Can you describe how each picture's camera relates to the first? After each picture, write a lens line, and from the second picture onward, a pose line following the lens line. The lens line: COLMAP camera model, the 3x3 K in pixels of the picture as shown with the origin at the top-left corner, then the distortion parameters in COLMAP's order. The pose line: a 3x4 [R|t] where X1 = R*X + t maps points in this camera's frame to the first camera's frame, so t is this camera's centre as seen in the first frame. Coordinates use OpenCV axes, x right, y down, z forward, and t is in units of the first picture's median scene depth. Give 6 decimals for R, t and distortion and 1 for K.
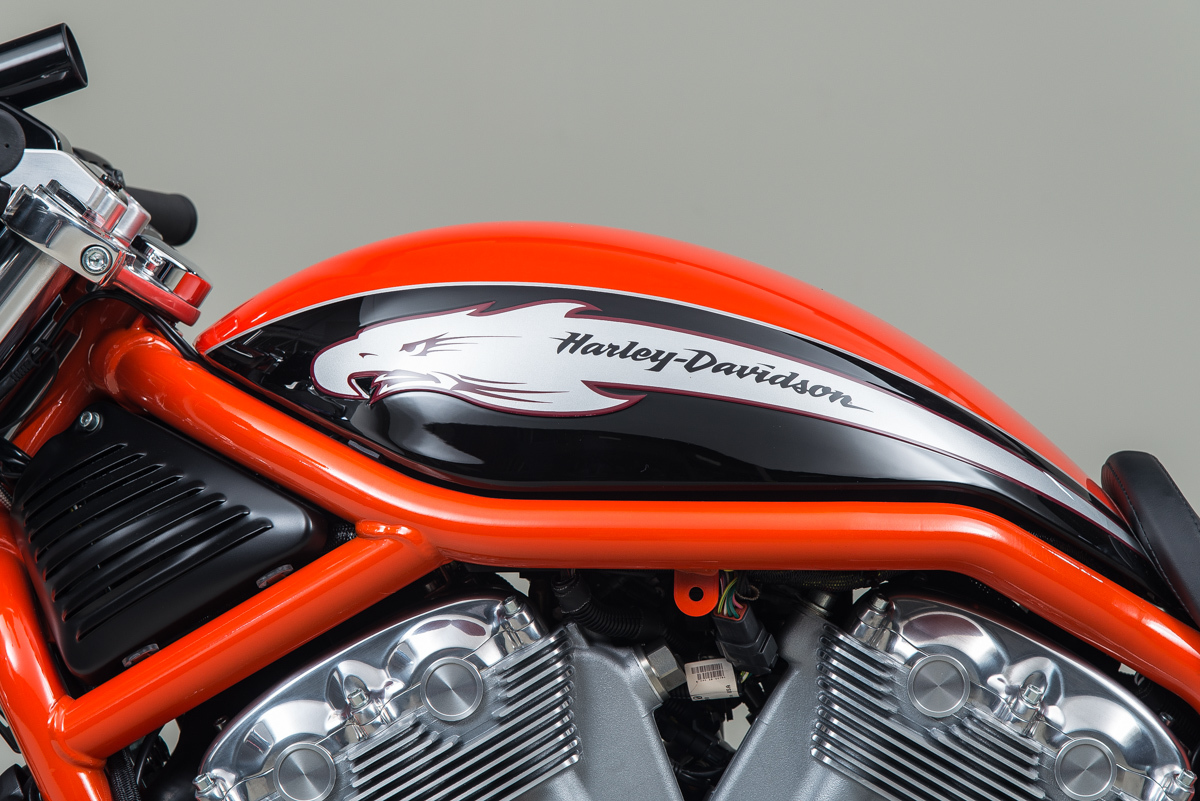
lens RADIAL K [[3435.5, 0, 599.5], [0, 3435.5, 400.9], [0, 0, 1]] dist [0.060512, 0.000000]
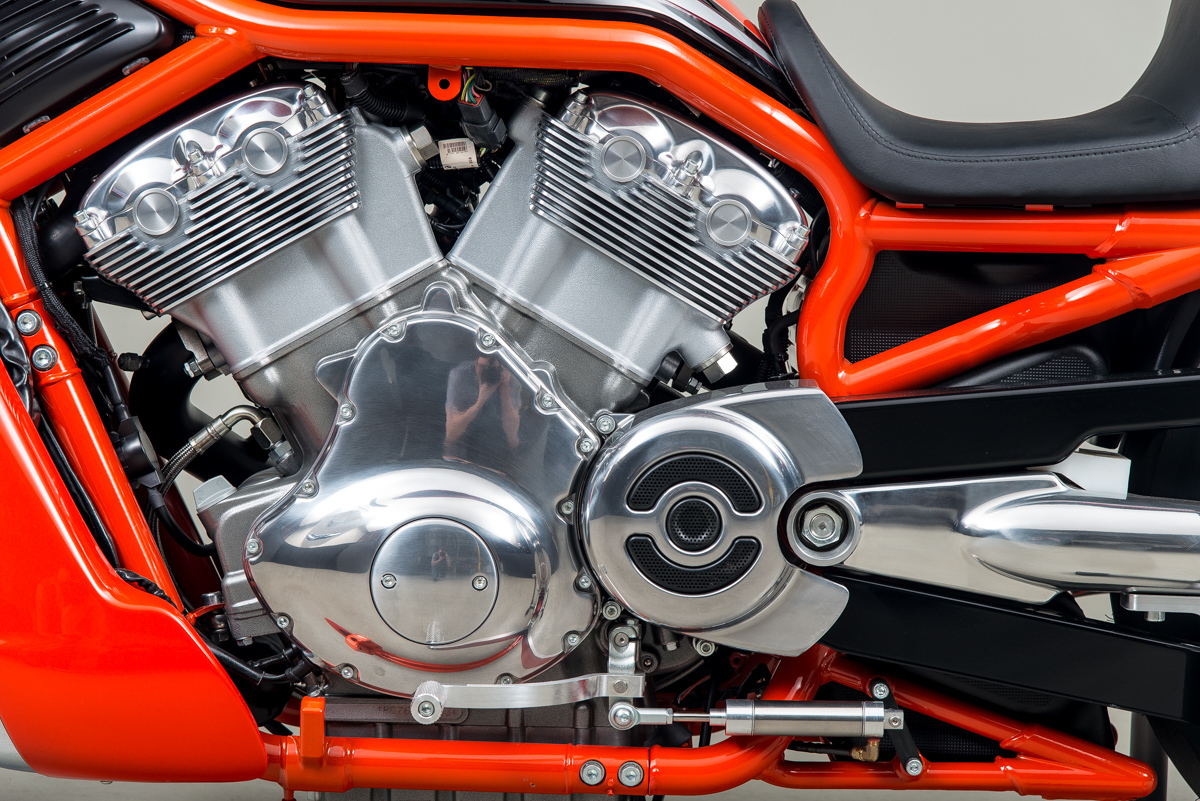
lens RADIAL K [[3435.5, 0, 601.8], [0, 3435.5, 400.2], [0, 0, 1]] dist [0.060512, 0.000000]
pose [[0.999602, 0.020739, 0.019105, 0.066534], [-0.021916, 0.997736, 0.063588, 0.092385], [-0.017743, -0.063981, 0.997793, -0.369107]]
